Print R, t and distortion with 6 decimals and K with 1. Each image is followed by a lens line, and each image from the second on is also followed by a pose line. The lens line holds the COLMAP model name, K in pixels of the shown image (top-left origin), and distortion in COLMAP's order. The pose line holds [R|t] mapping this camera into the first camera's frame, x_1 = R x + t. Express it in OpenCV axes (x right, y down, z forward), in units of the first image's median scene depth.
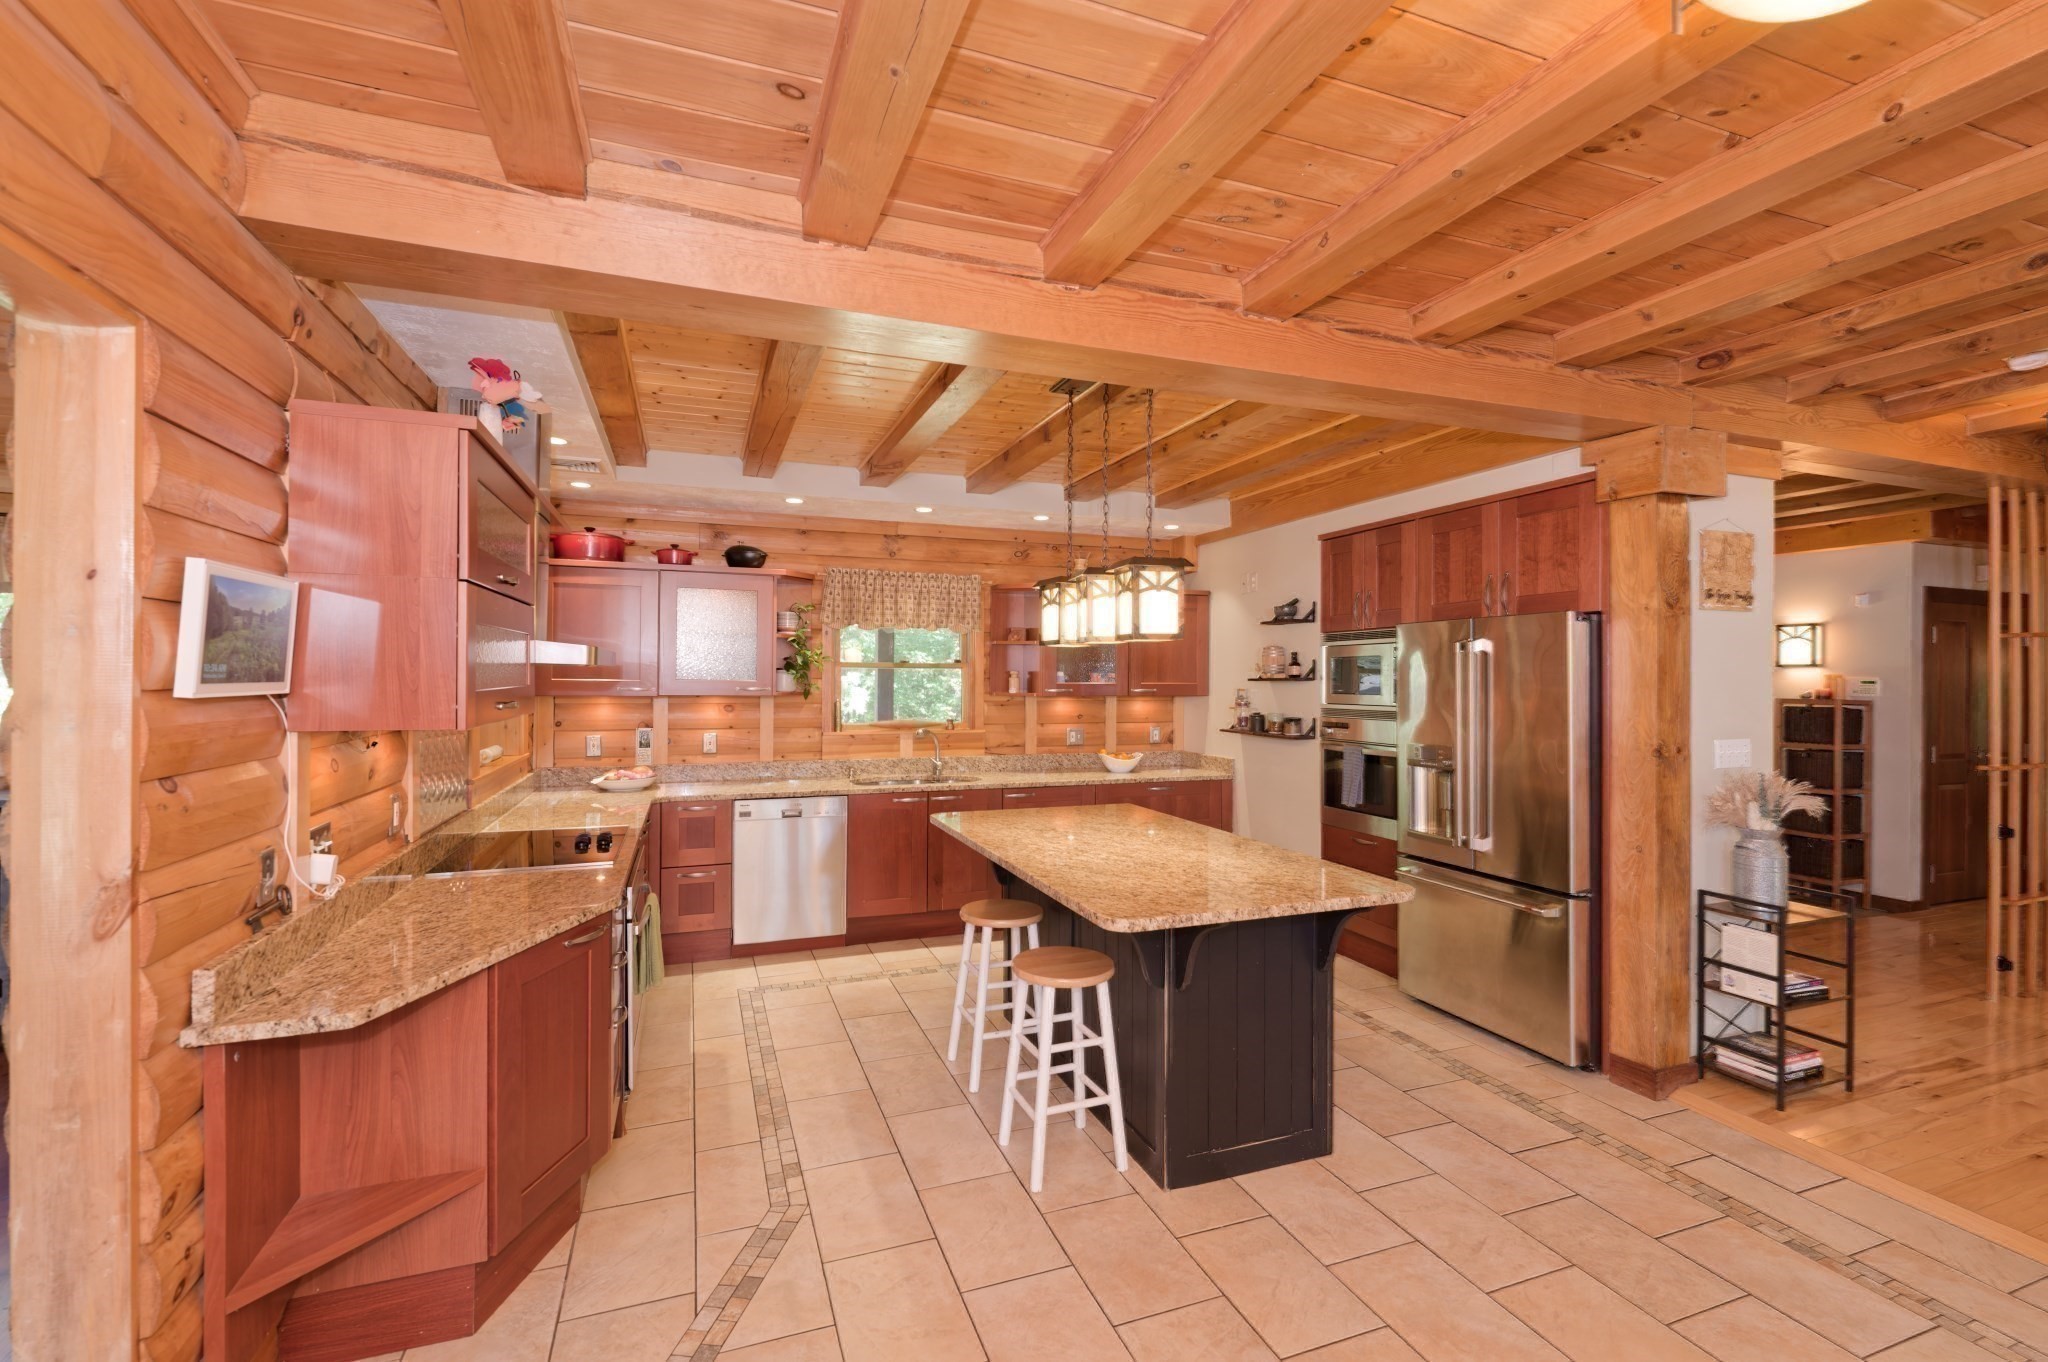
lens RADIAL K [[884.6, 0, 1024.0], [0, 884.6, 681.0], [0, 0, 1]] dist [0.000752, -0.000157]
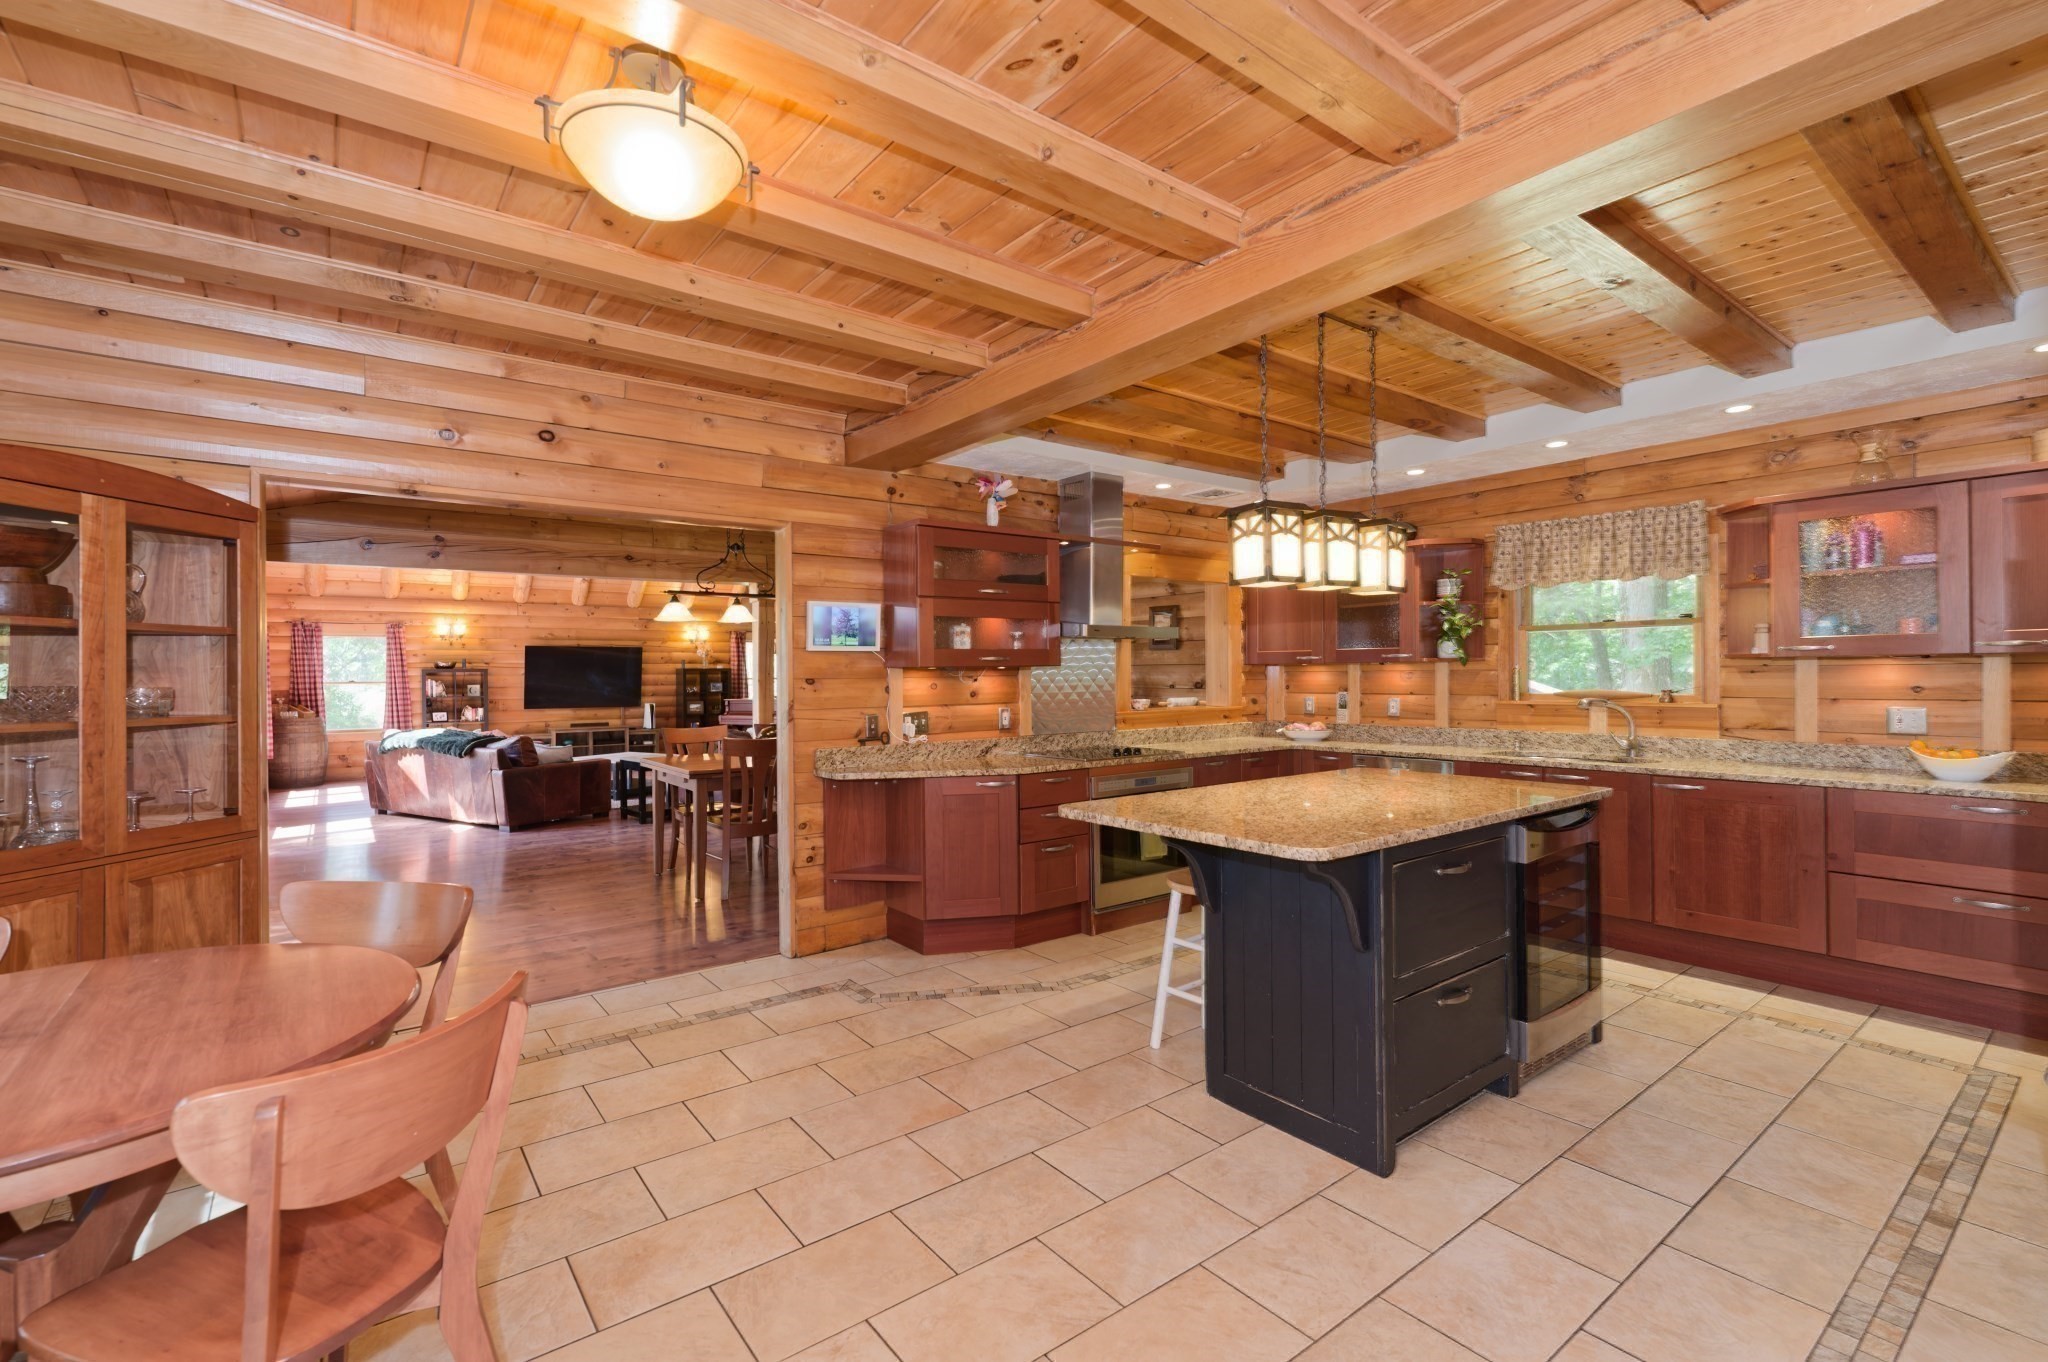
lens RADIAL K [[910.4, 0, 1024.0], [0, 910.4, 681.0], [0, 0, 1]] dist [-0.000207, -0.000222]
pose [[0.287582, -0.000965, -0.957756, 0.957256], [0.006799, 0.999976, 0.001034, 0.055009], [0.957732, -0.006809, 0.287581, 0.383999]]
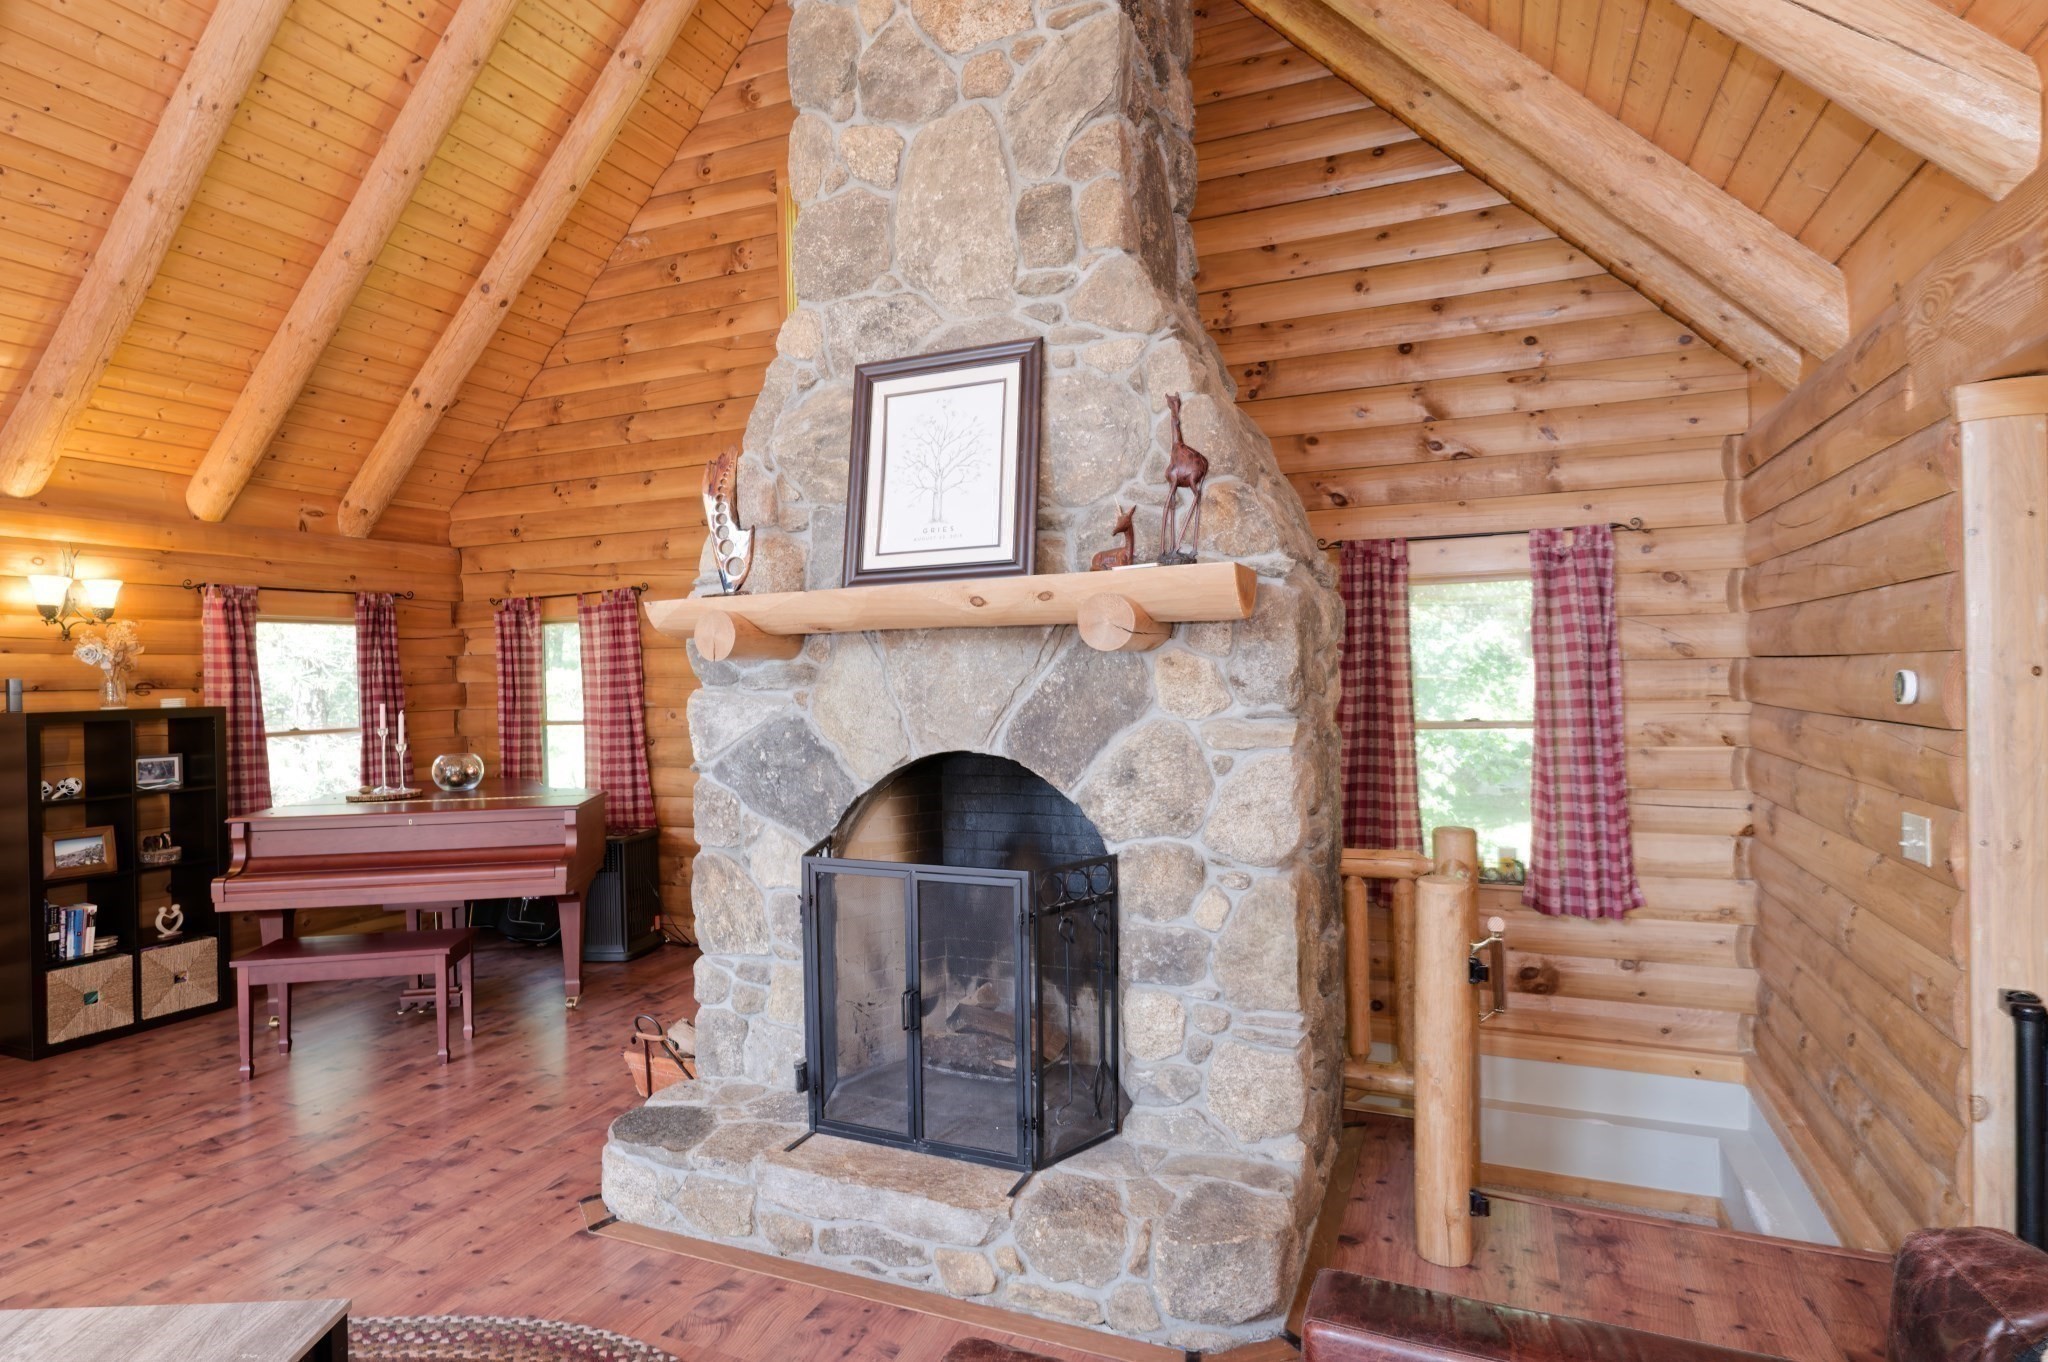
lens RADIAL K [[1089.2, 0, 1024.0], [0, 1089.2, 681.0], [0, 0, 1]] dist [0.020884, -0.000715]
pose [[0.709315, -0.014054, -0.704751, -1.756126], [0.018447, 0.999829, -0.001371, -0.025032], [0.704650, -0.012028, 0.709453, -0.023488]]
